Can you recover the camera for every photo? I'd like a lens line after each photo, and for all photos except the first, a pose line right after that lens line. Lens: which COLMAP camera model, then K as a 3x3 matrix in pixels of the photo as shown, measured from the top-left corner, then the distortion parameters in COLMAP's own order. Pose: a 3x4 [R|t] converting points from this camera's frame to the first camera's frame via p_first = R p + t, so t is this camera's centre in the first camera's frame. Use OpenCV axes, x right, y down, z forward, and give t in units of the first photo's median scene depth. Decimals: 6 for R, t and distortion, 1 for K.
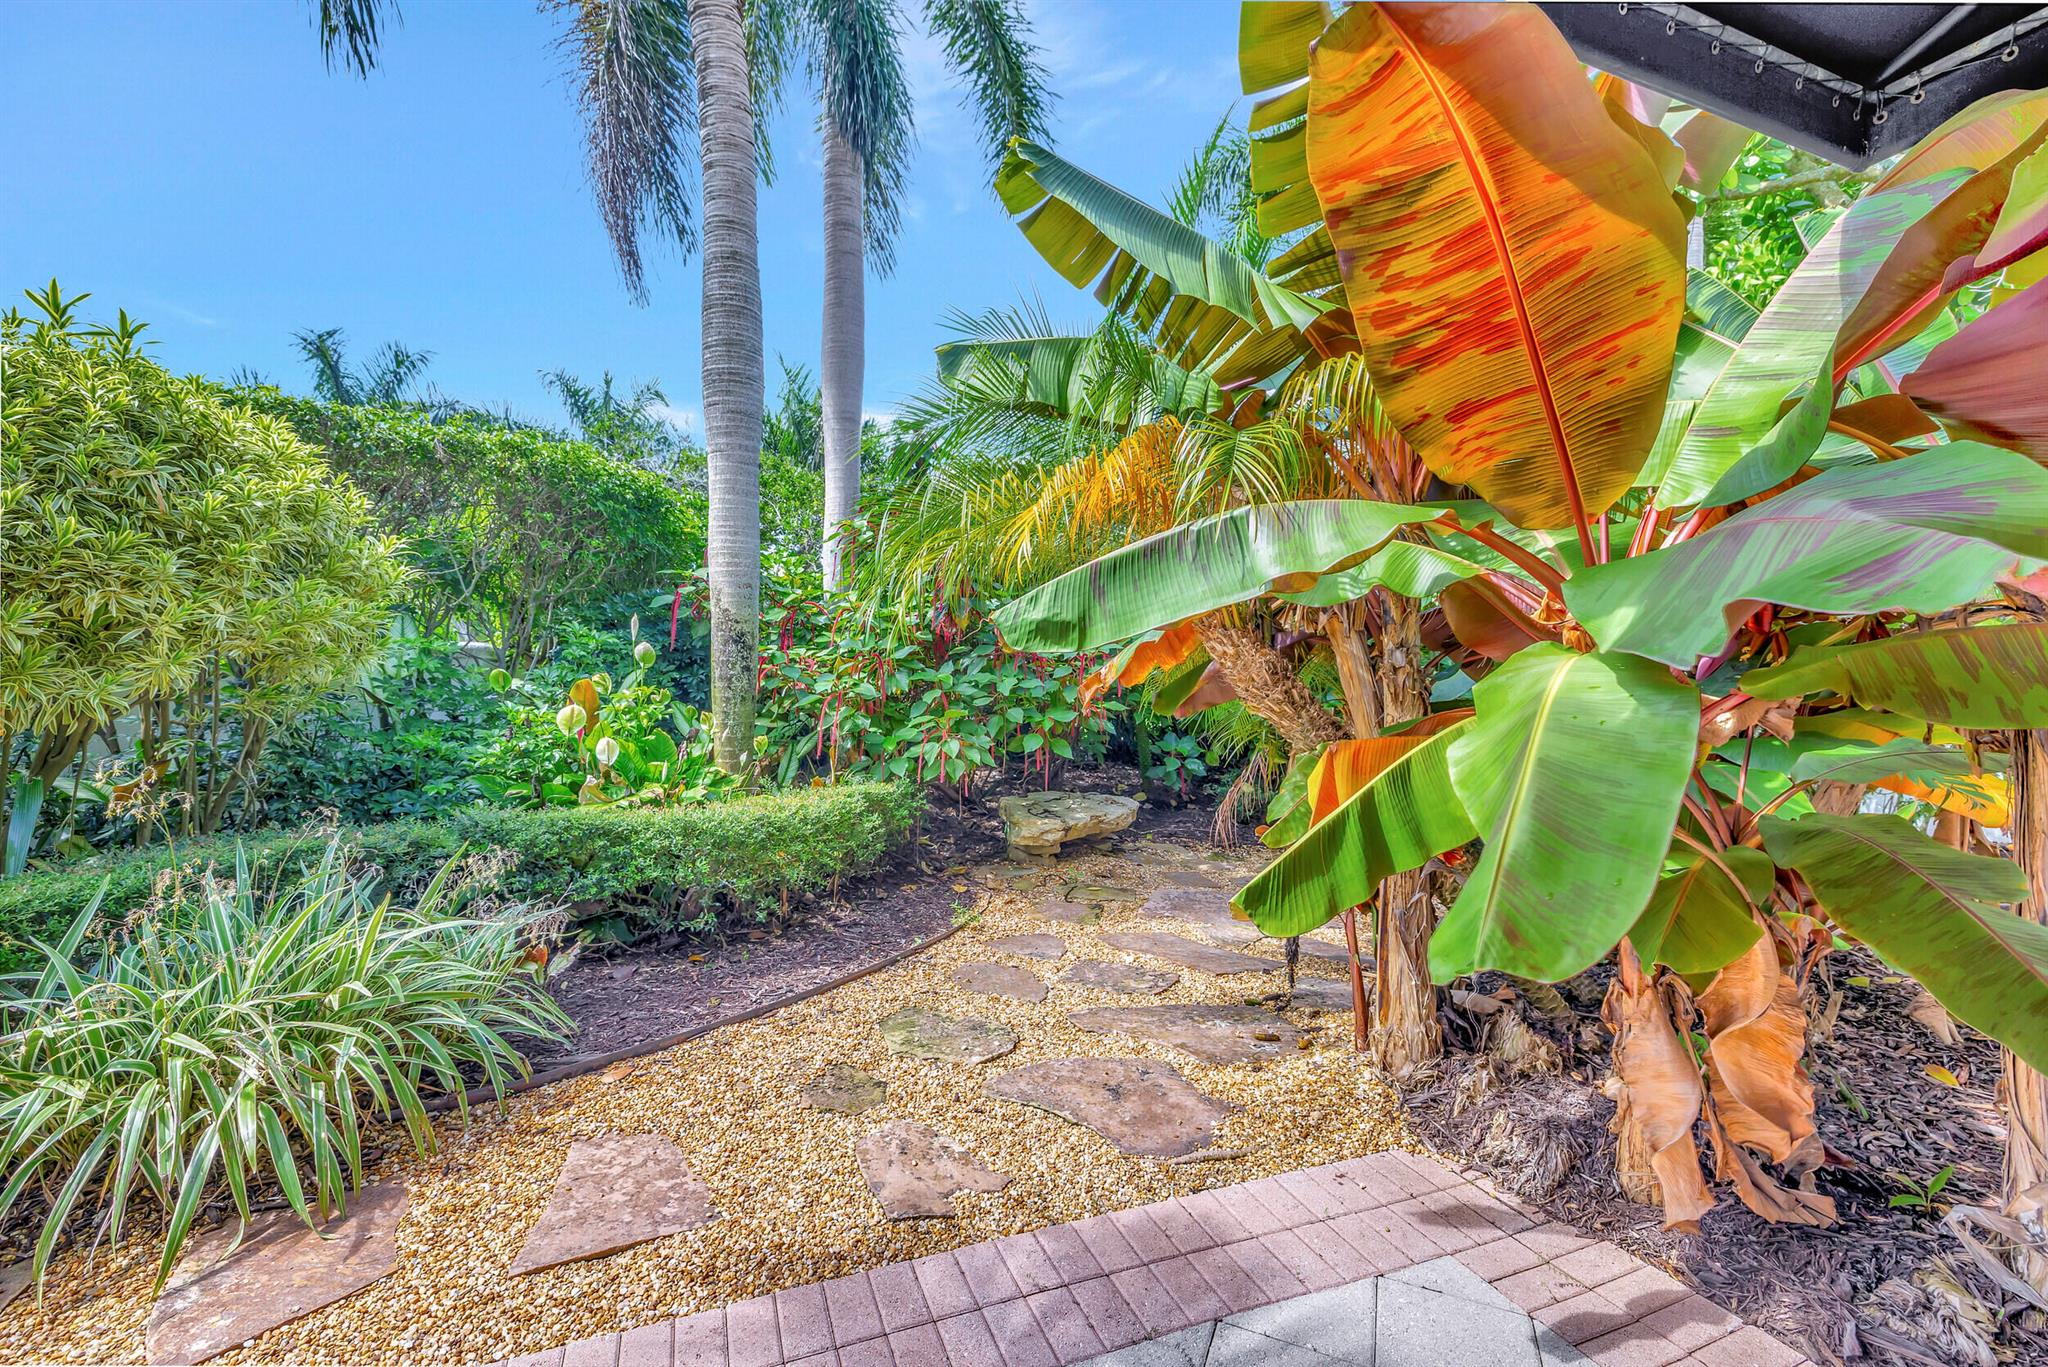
lens RADIAL K [[863.6, 0, 1016.3], [0, 863.6, 683.0], [0, 0, 1]] dist [-0.003454, 0.000562]
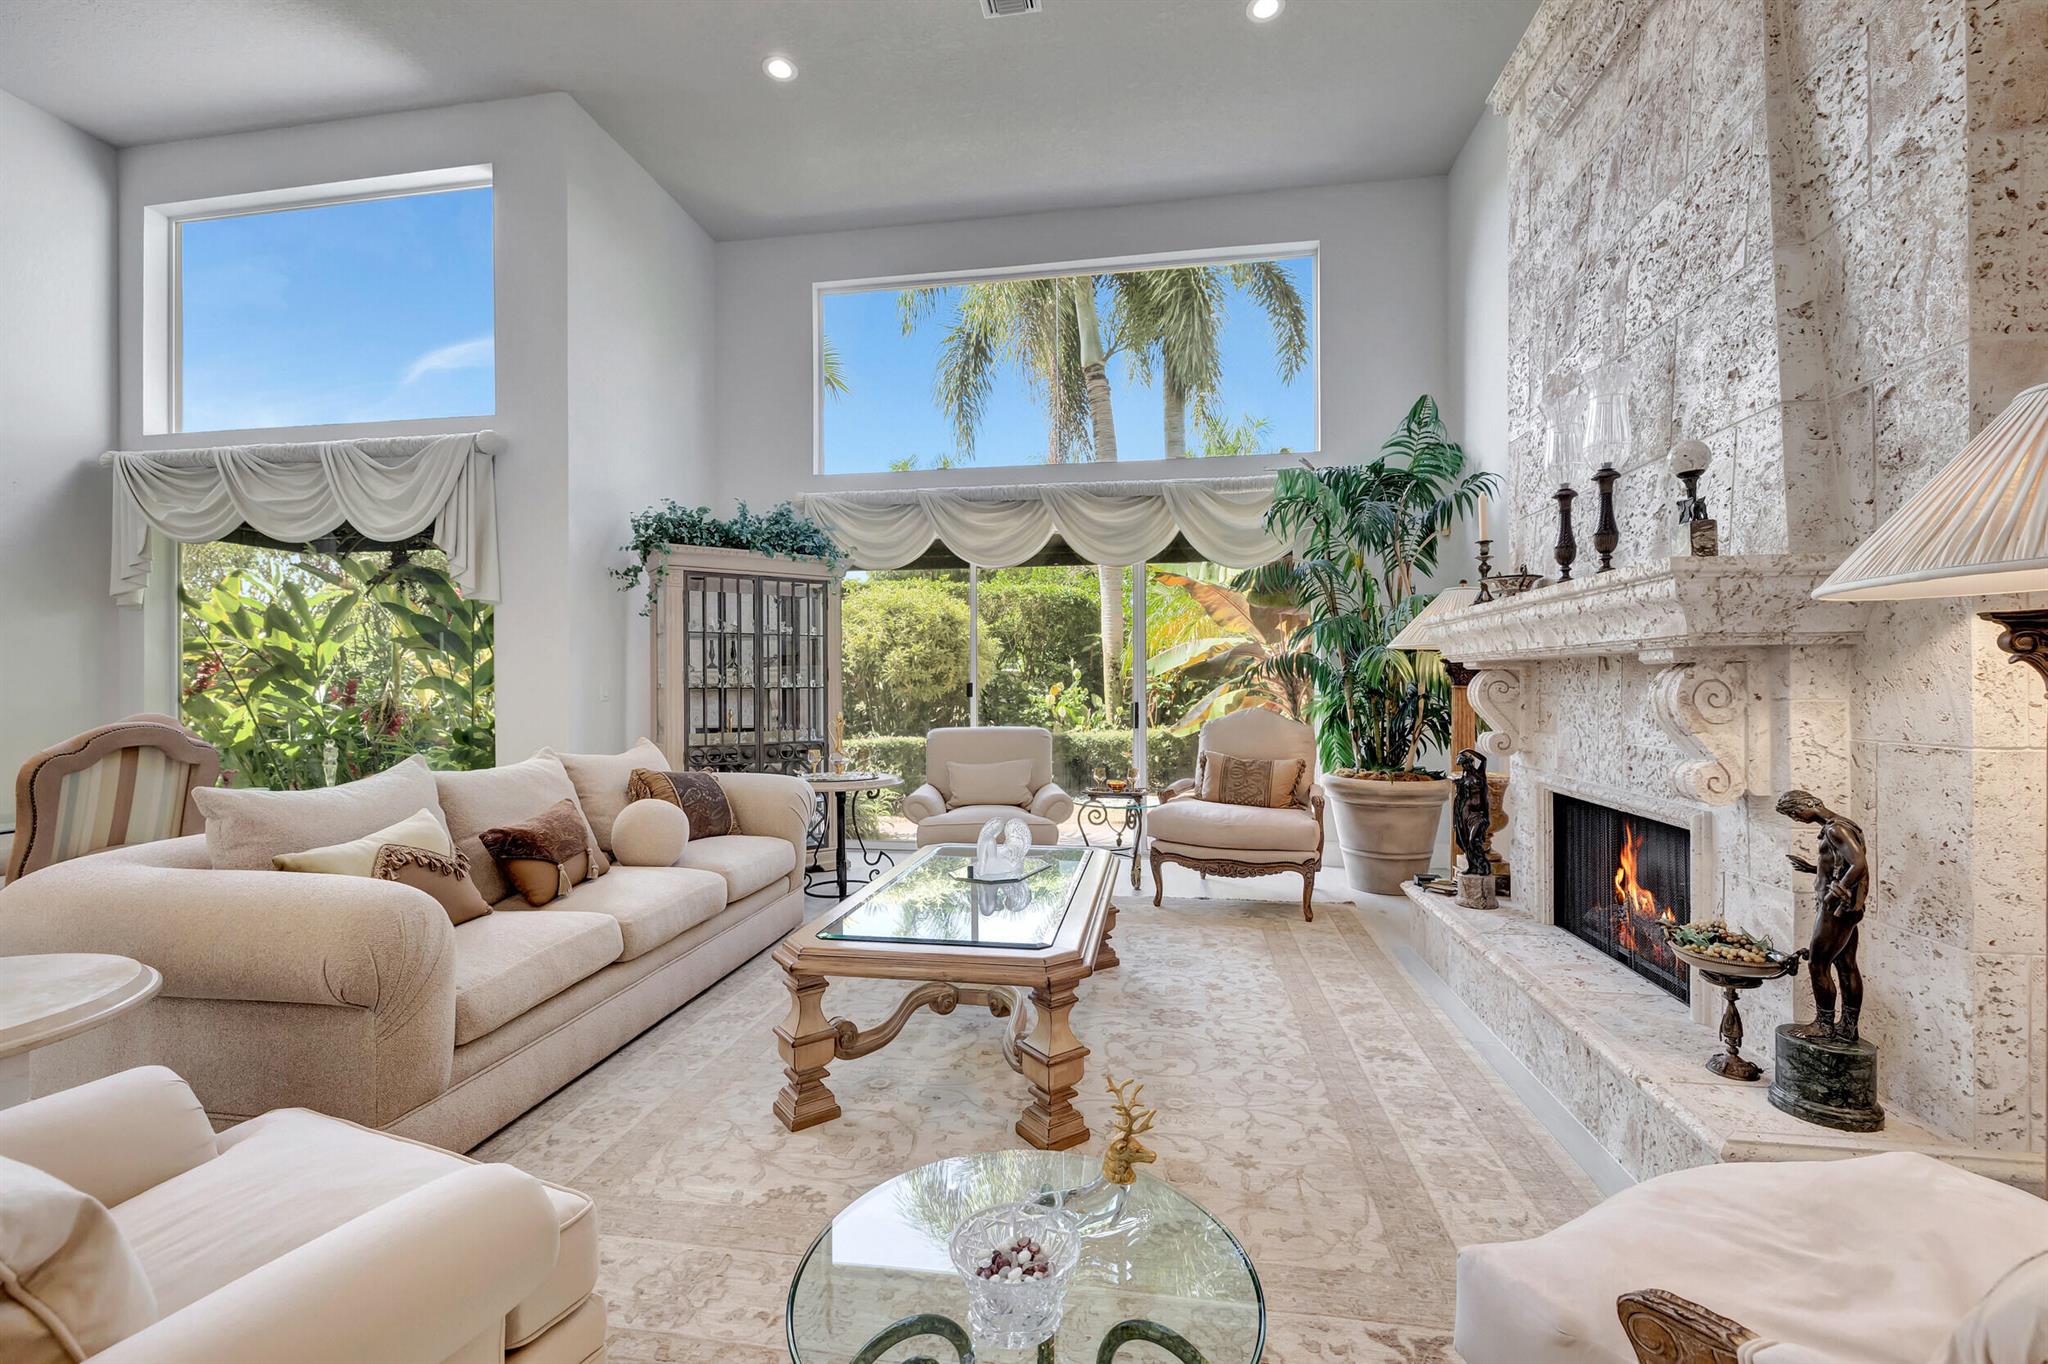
lens RADIAL K [[863.6, 0, 1011.3], [0, 863.6, 685.3], [0, 0, 1]] dist [-0.003454, 0.000562]
pose [[0.859425, -0.016753, -0.510986, 0.630943], [0.018633, 0.999825, -0.001441, -0.001224], [0.510921, -0.008283, 0.859588, -1.144656]]
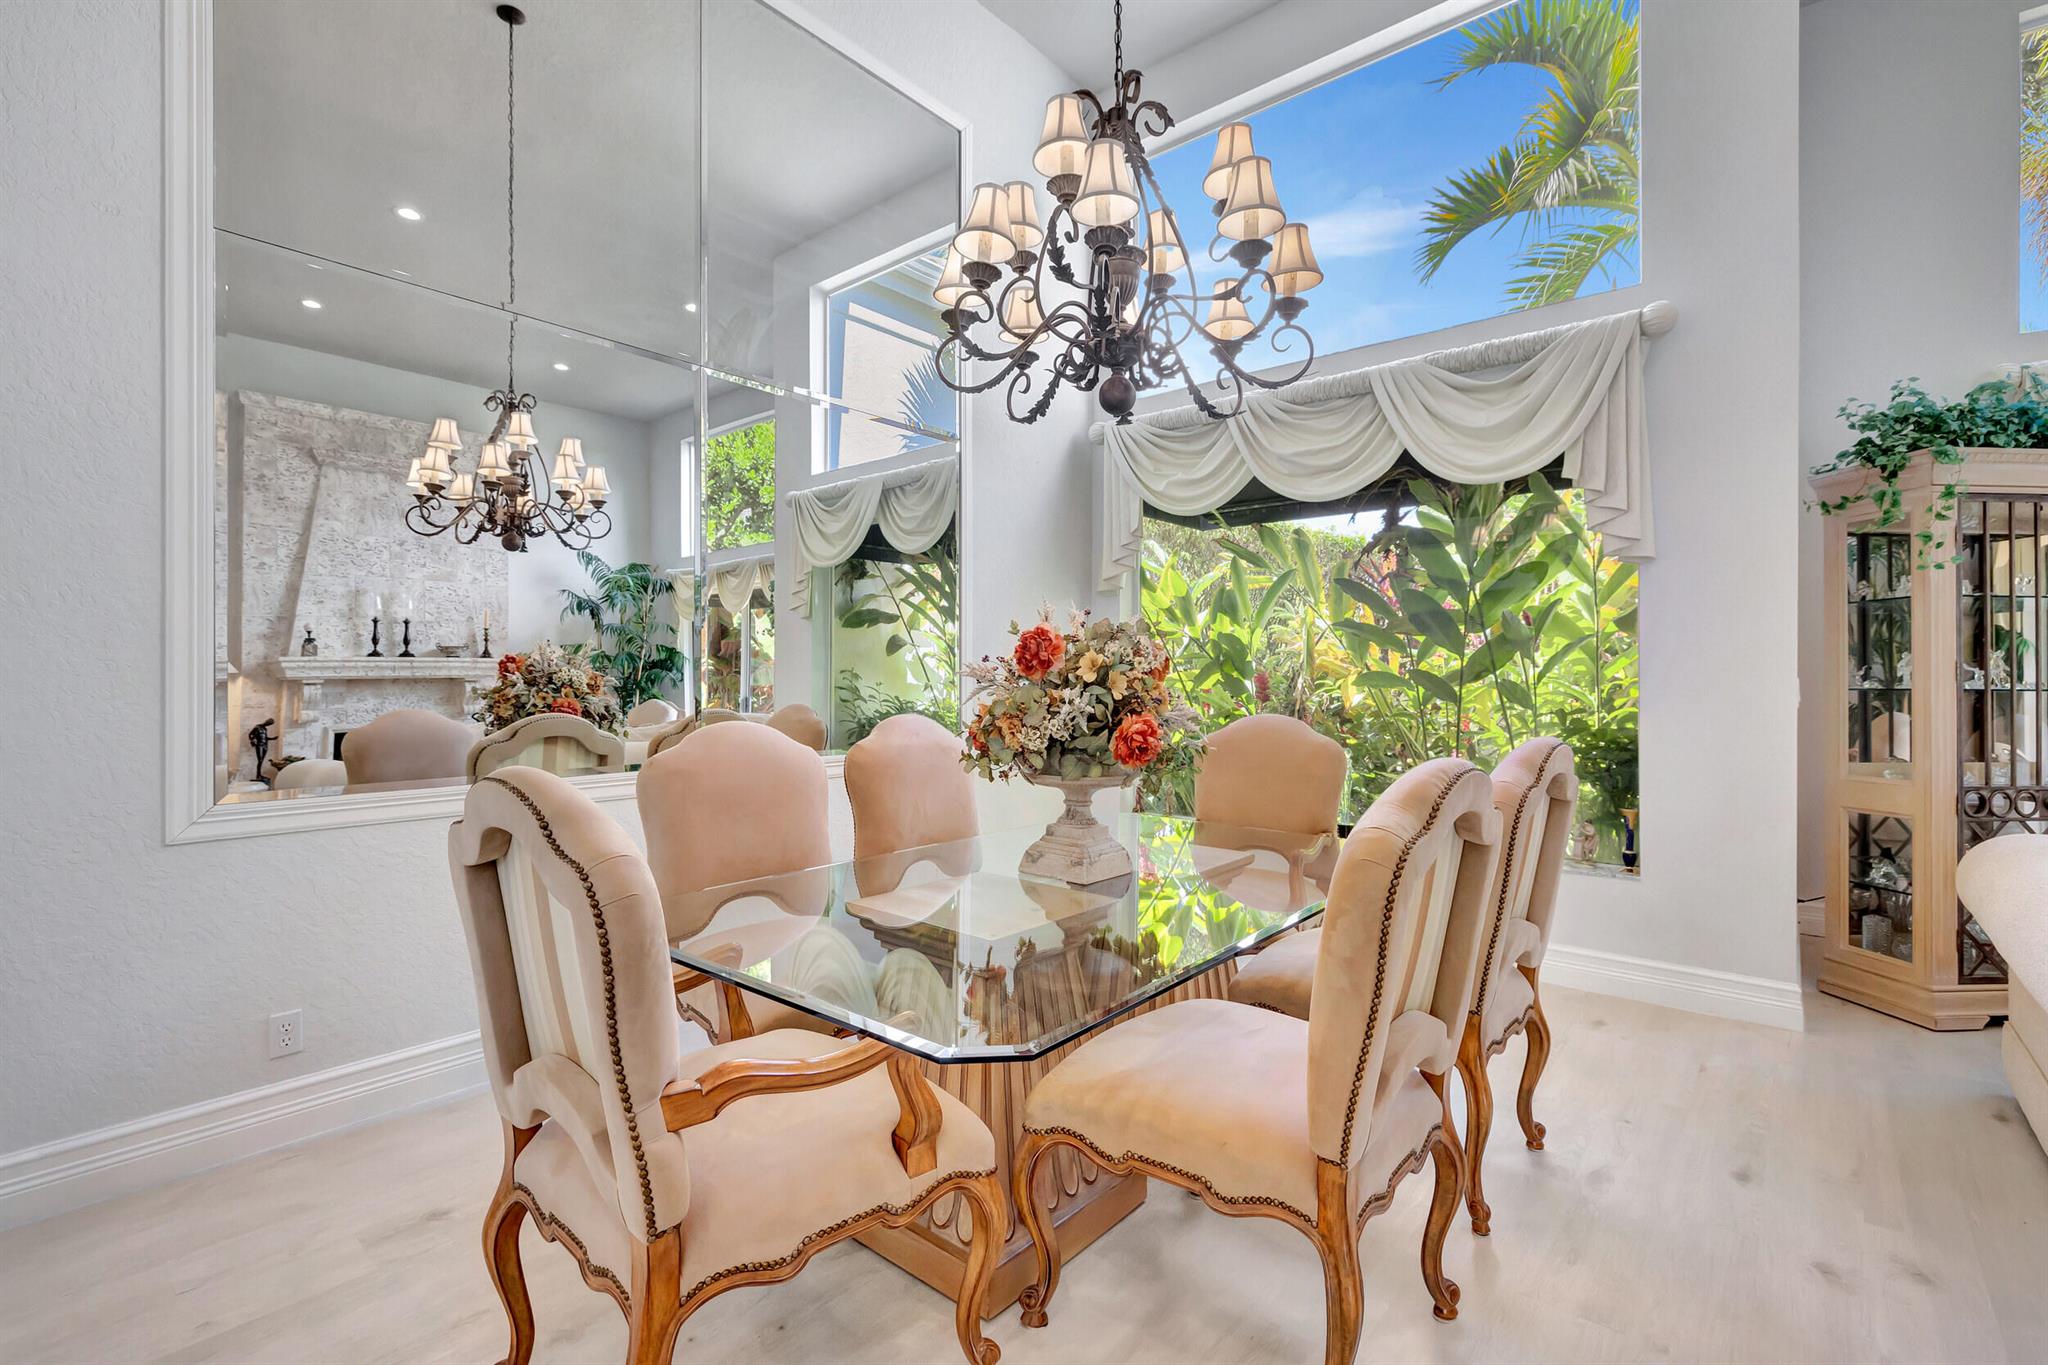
lens RADIAL K [[929.7, 0, 1025.4], [0, 929.7, 682.4], [0, 0, 1]] dist [-0.001911, 0.000544]
pose [[0.473636, -0.011861, -0.880641, 0.004664], [0.009278, 0.999921, -0.008477, -0.012298], [0.880672, -0.004155, 0.473709, -1.367534]]
